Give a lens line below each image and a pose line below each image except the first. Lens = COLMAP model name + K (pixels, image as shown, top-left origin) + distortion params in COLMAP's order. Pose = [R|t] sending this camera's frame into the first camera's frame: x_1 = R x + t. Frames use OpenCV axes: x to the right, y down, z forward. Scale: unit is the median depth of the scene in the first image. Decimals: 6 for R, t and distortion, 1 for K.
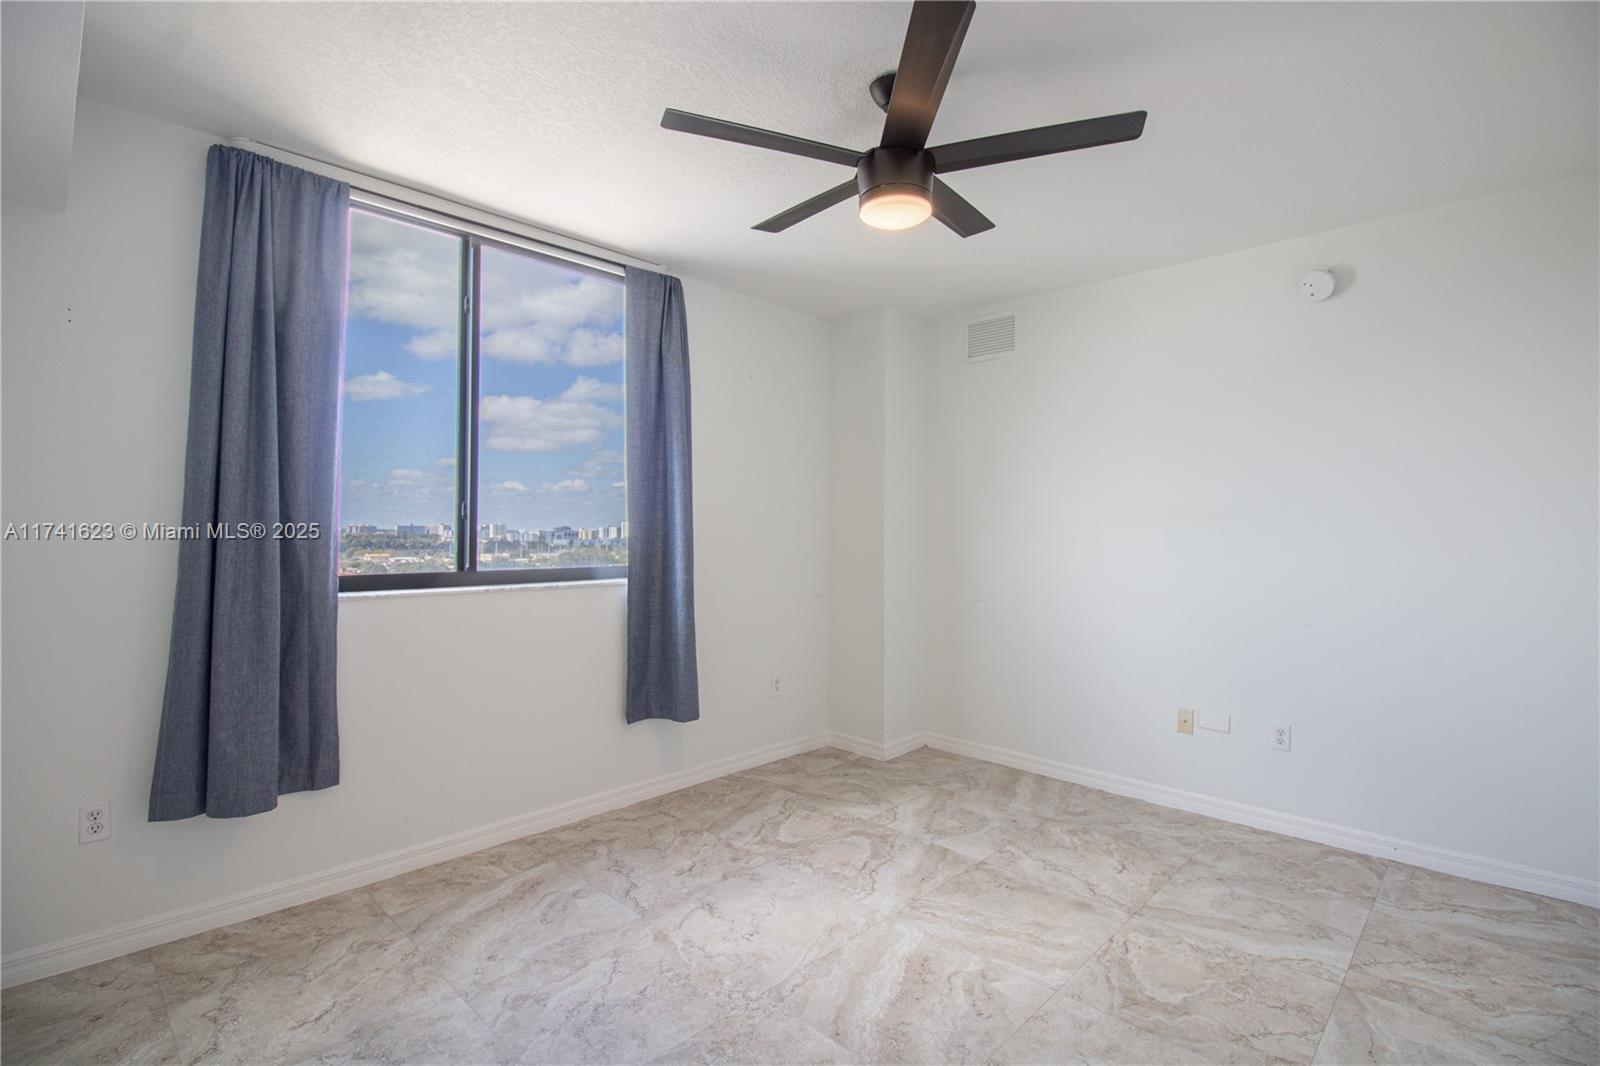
lens RADIAL K [[743.5, 0, 811.7], [0, 743.5, 515.9], [0, 0, 1]] dist [0.003988, -0.013669]
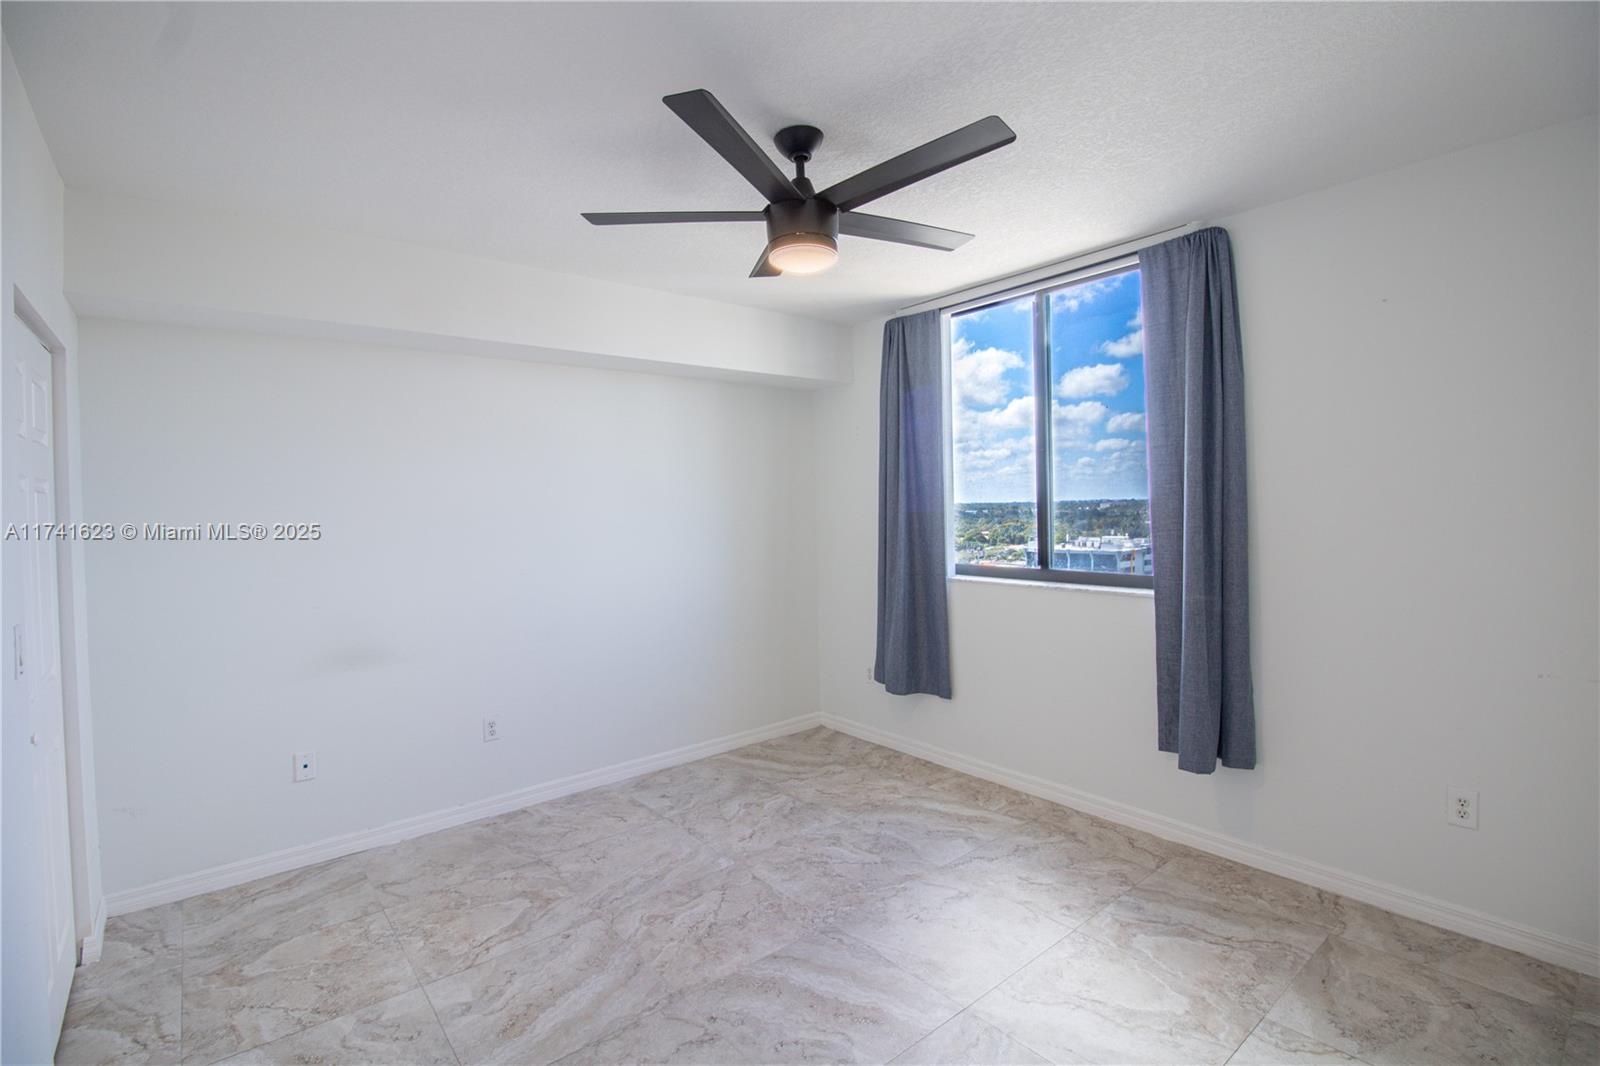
lens RADIAL K [[743.5, 0, 811.7], [0, 743.5, 515.9], [0, 0, 1]] dist [0.003988, -0.013669]
pose [[-0.114482, 0.010109, -0.993374, 0.798004], [0.037278, 0.999288, 0.005873, -0.033151], [0.992726, -0.036359, -0.114777, 0.775874]]
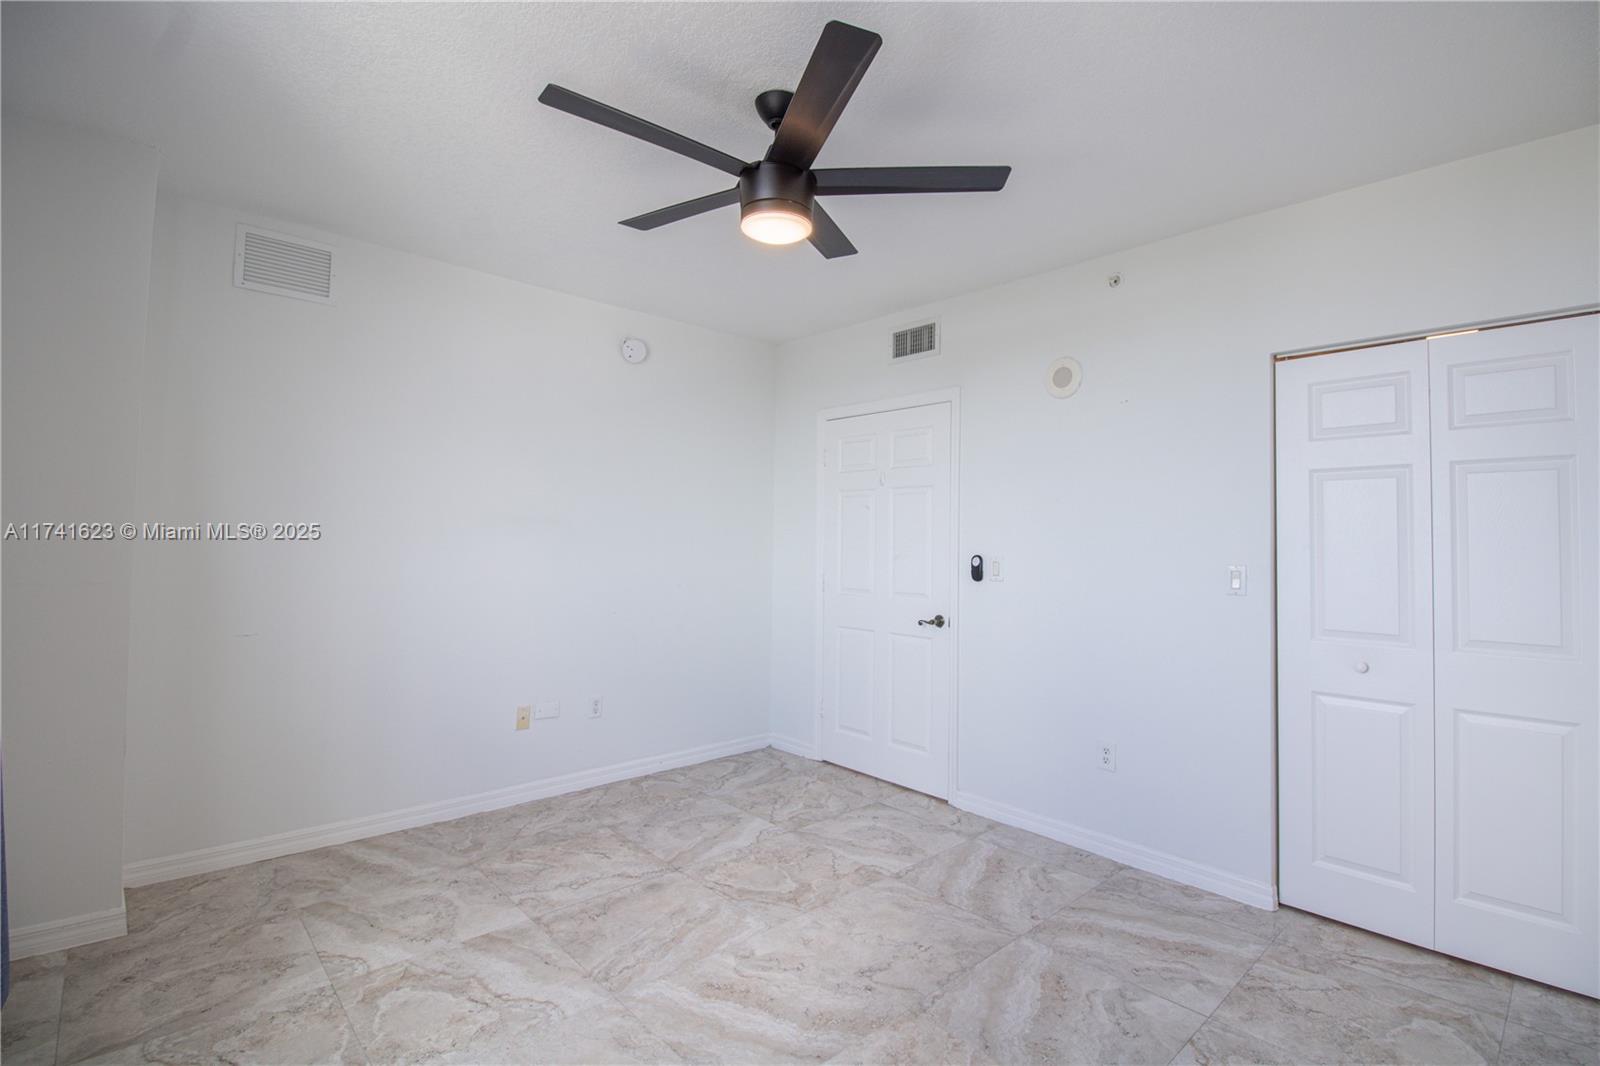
lens RADIAL K [[747.9, 0, 814.2], [0, 747.9, 517.4], [0, 0, 1]] dist [0.000756, -0.013402]
pose [[0.058409, 0.027089, 0.997925, -0.606169], [-0.032087, 0.999166, -0.025245, 0.008371], [-0.997777, -0.030546, 0.059230, 0.610165]]
